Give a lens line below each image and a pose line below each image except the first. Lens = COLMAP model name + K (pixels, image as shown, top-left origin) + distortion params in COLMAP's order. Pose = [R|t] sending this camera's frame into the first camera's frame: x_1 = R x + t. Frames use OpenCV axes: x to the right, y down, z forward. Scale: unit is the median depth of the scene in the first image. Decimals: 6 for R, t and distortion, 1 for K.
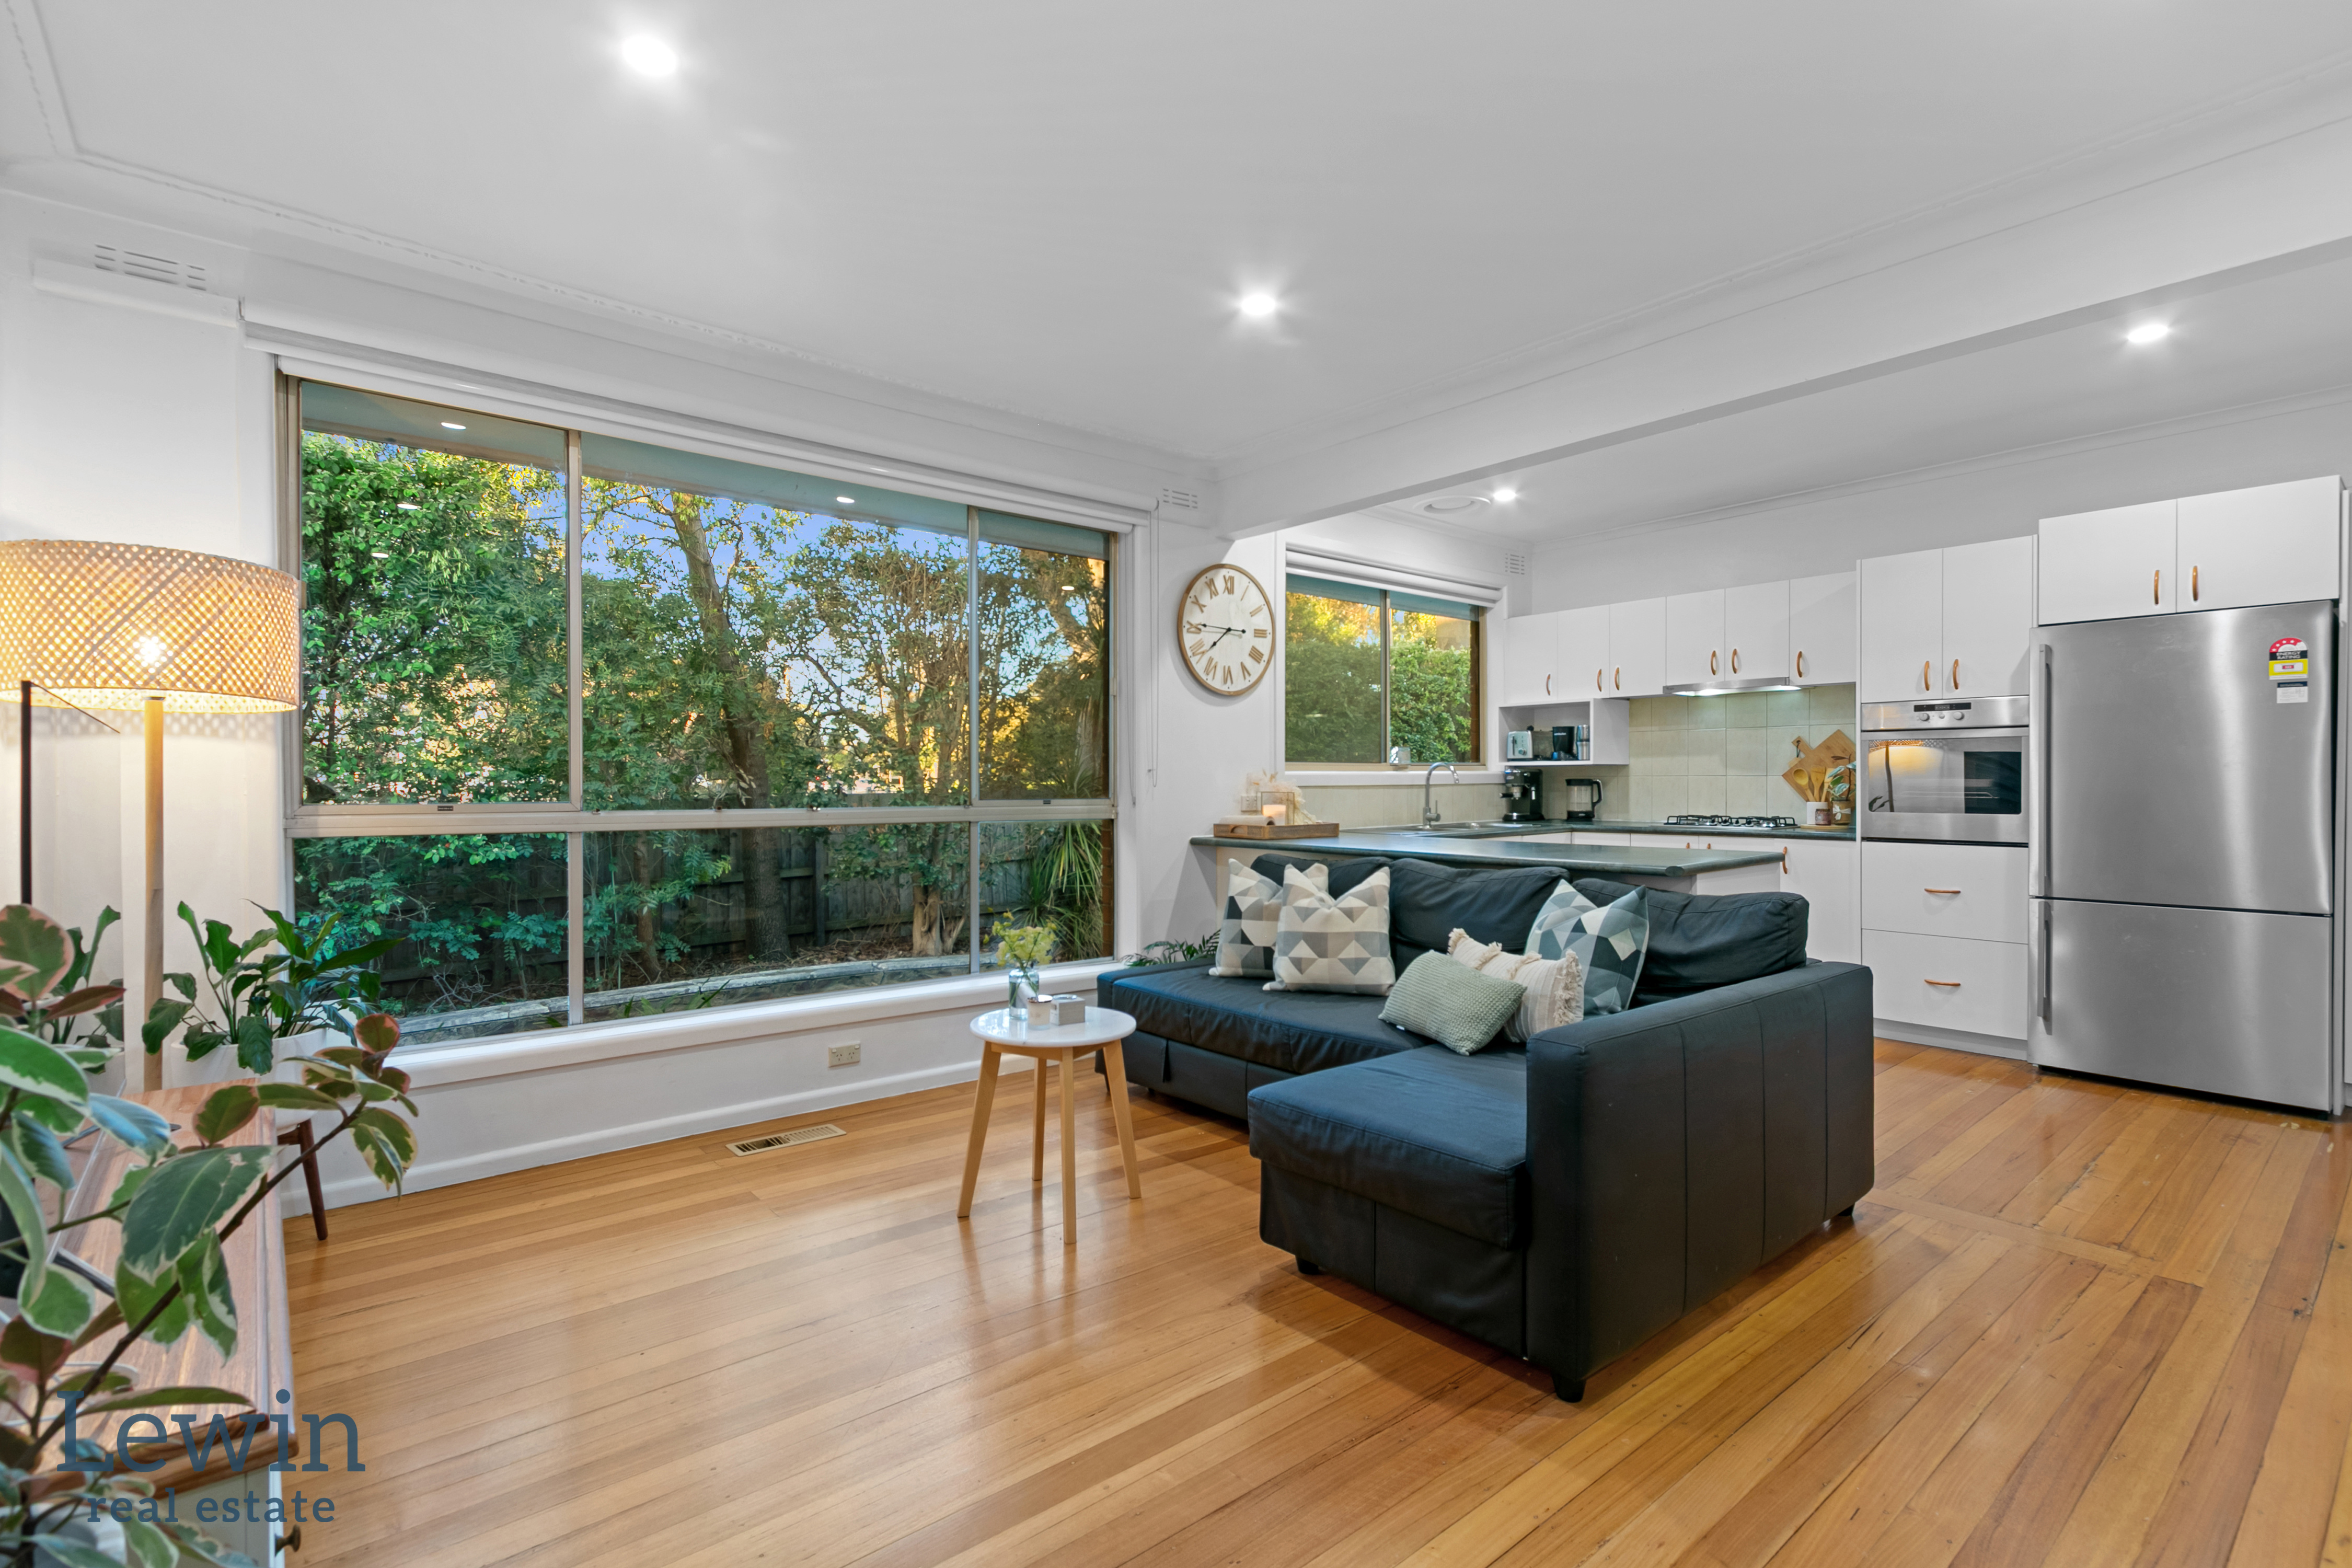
lens RADIAL K [[1070.3, 0, 1165.3], [0, 1070.3, 793.4], [0, 0, 1]] dist [0.000015, -0.001081]
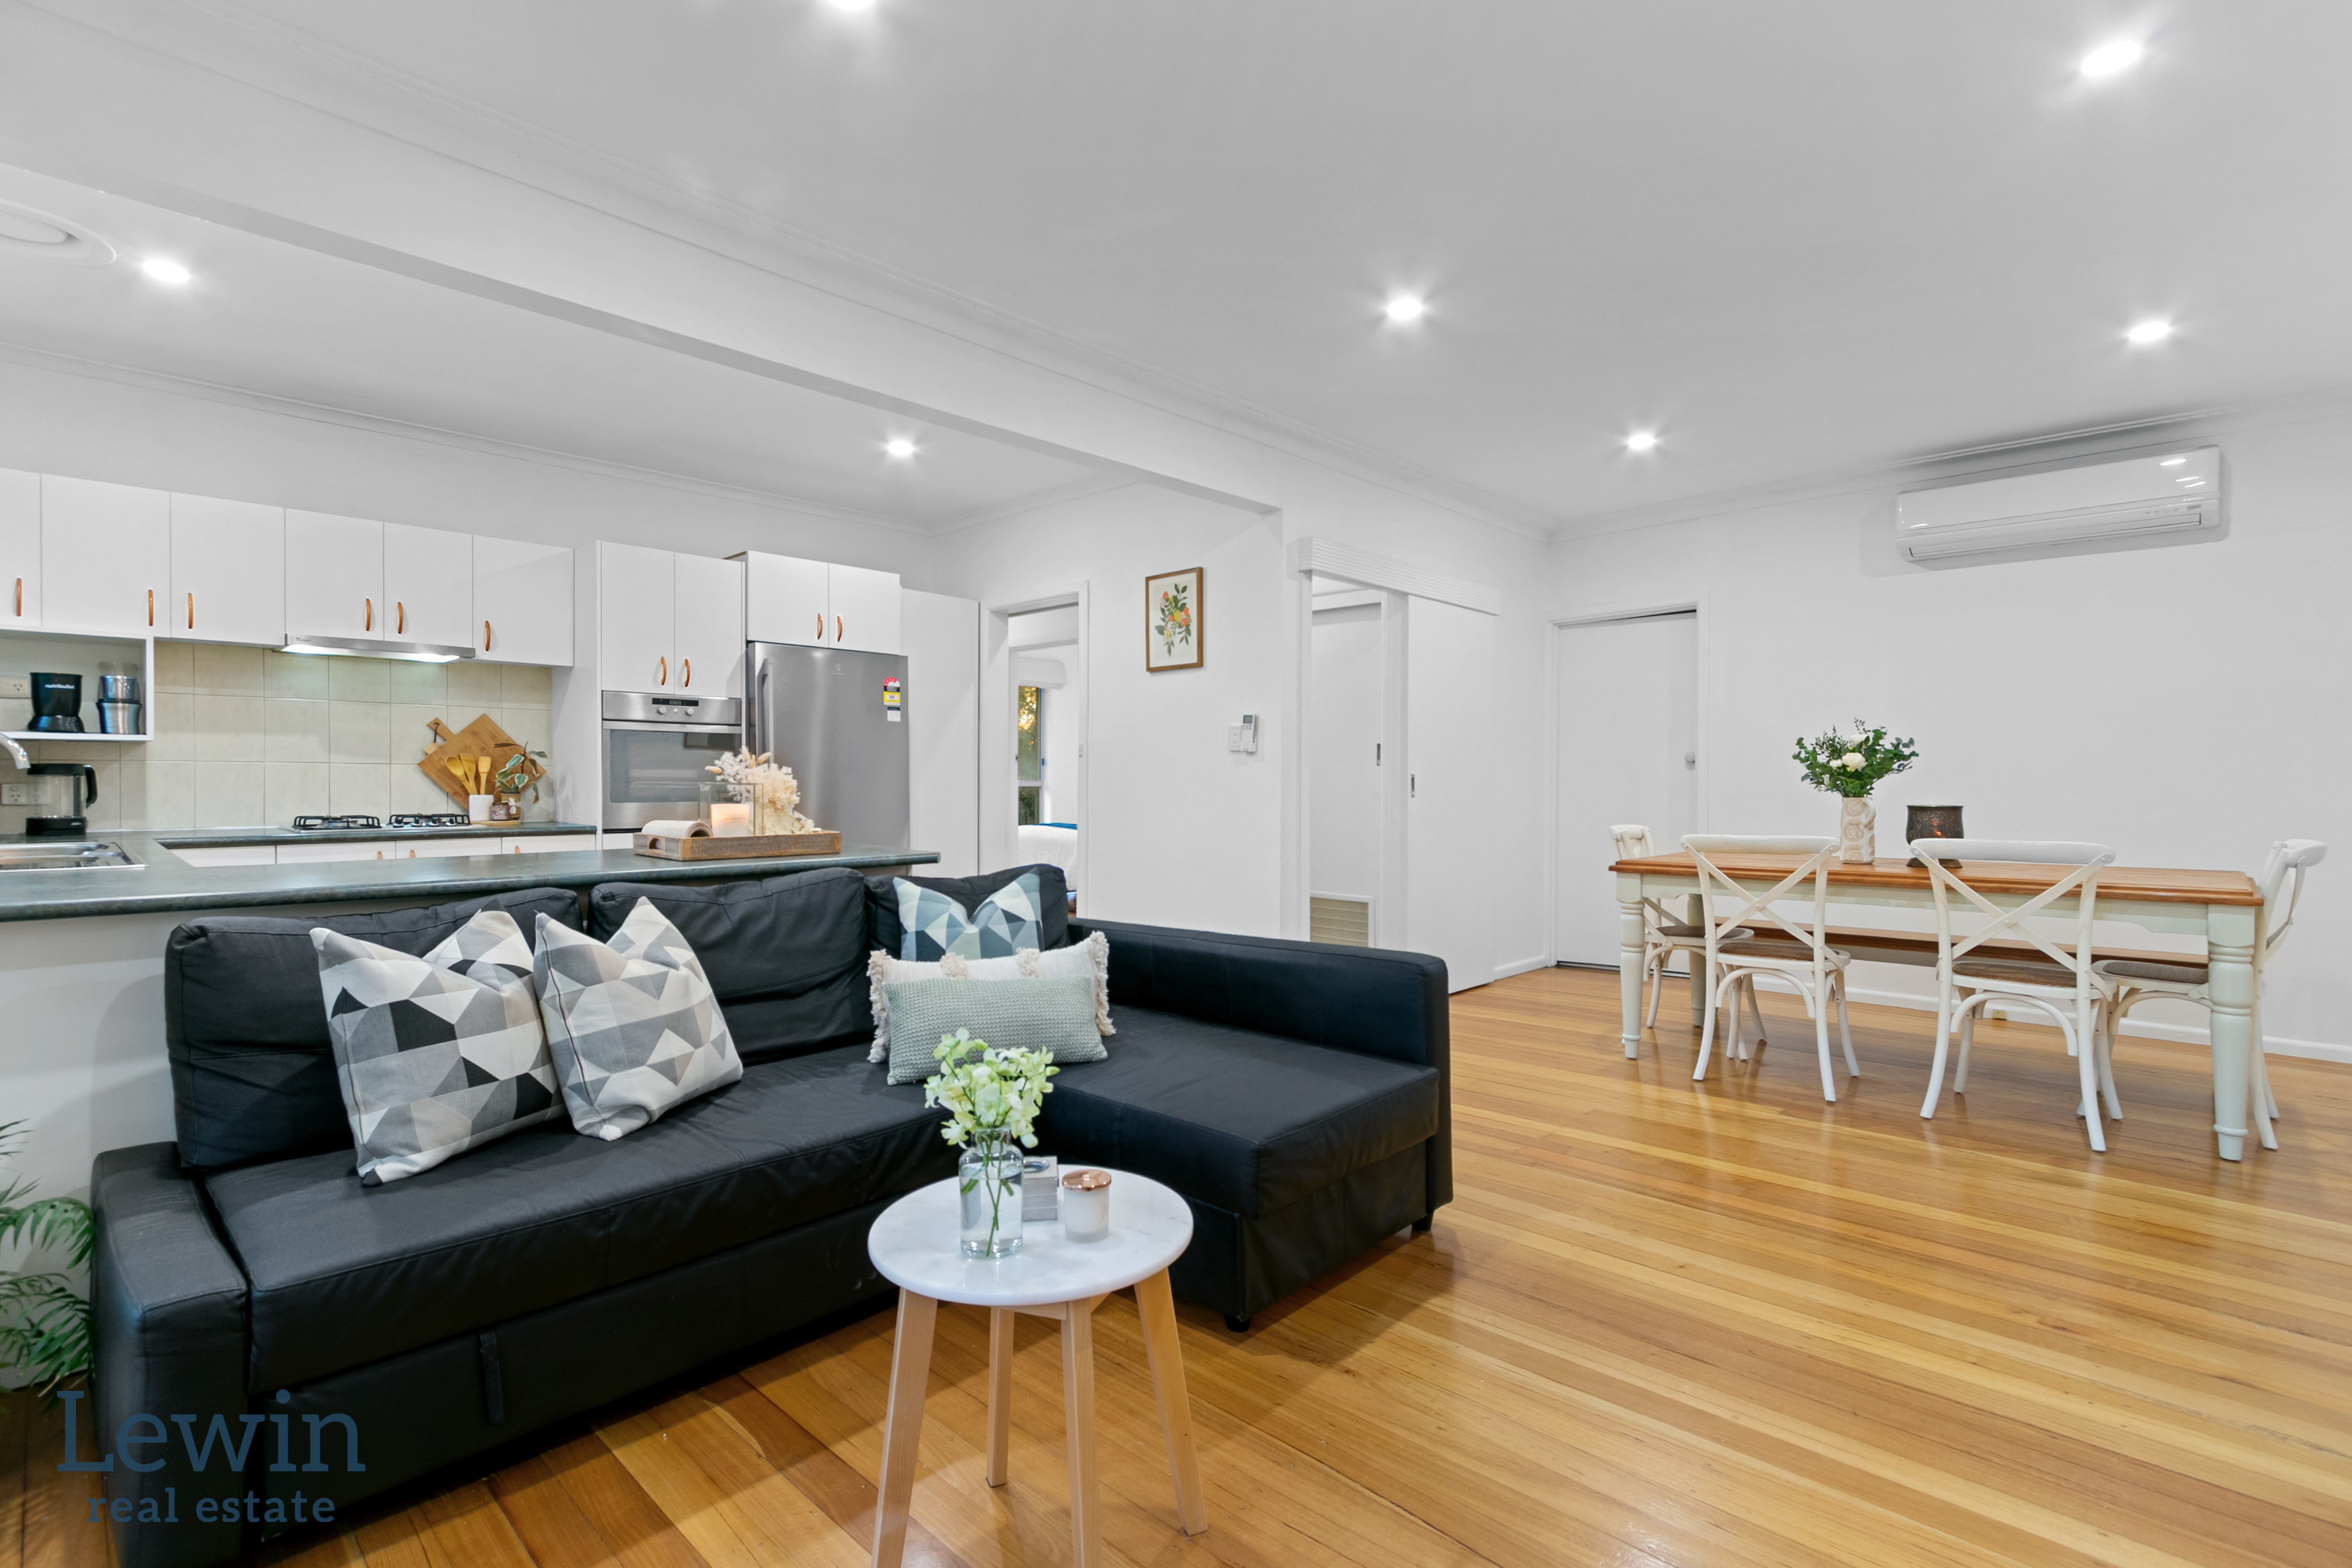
lens RADIAL K [[1086.8, 0, 1177.9], [0, 1086.8, 794.9], [0, 0, 1]] dist [0.002874, 0.000384]
pose [[-0.126050, -0.010331, 0.991970, -0.365044], [0.009435, 0.999888, 0.011613, 0.003101], [-0.991979, 0.010823, -0.125939, 0.580794]]
